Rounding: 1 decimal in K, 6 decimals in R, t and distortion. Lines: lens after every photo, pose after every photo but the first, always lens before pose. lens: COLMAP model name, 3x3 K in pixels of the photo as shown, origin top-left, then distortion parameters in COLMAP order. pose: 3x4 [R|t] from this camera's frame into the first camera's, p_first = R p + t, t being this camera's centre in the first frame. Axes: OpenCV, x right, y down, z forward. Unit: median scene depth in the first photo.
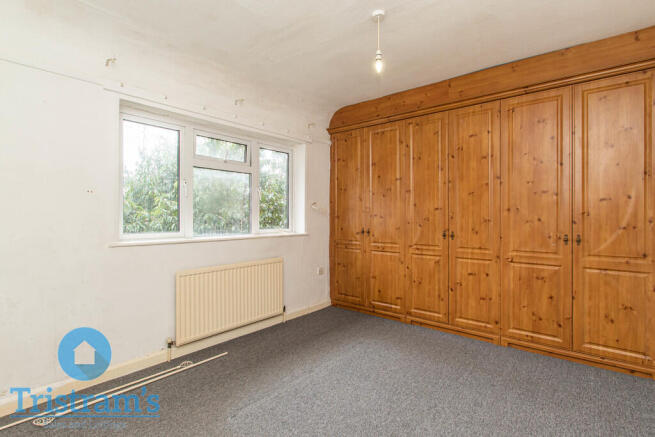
lens RADIAL K [[310.5, 0, 327.4], [0, 310.5, 215.8], [0, 0, 1]] dist [0.002345, -0.000465]
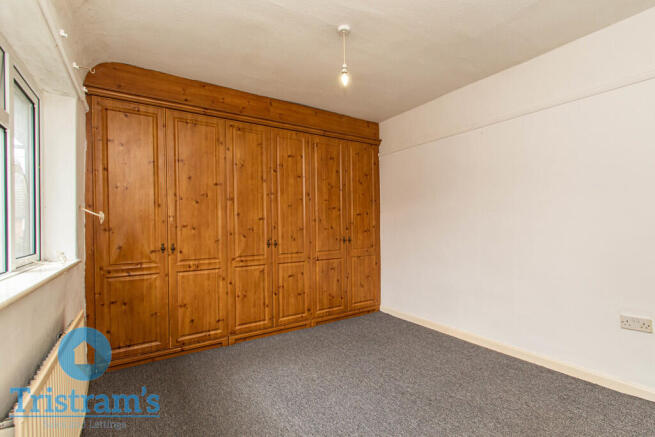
lens RADIAL K [[310.5, 0, 329.6], [0, 310.5, 222.2], [0, 0, 1]] dist [0.002345, -0.000465]
pose [[0.302233, -0.002271, 0.953231, -0.550734], [0.008661, 0.999962, -0.000364, -0.009599], [-0.953195, 0.008366, 0.302241, 0.473810]]
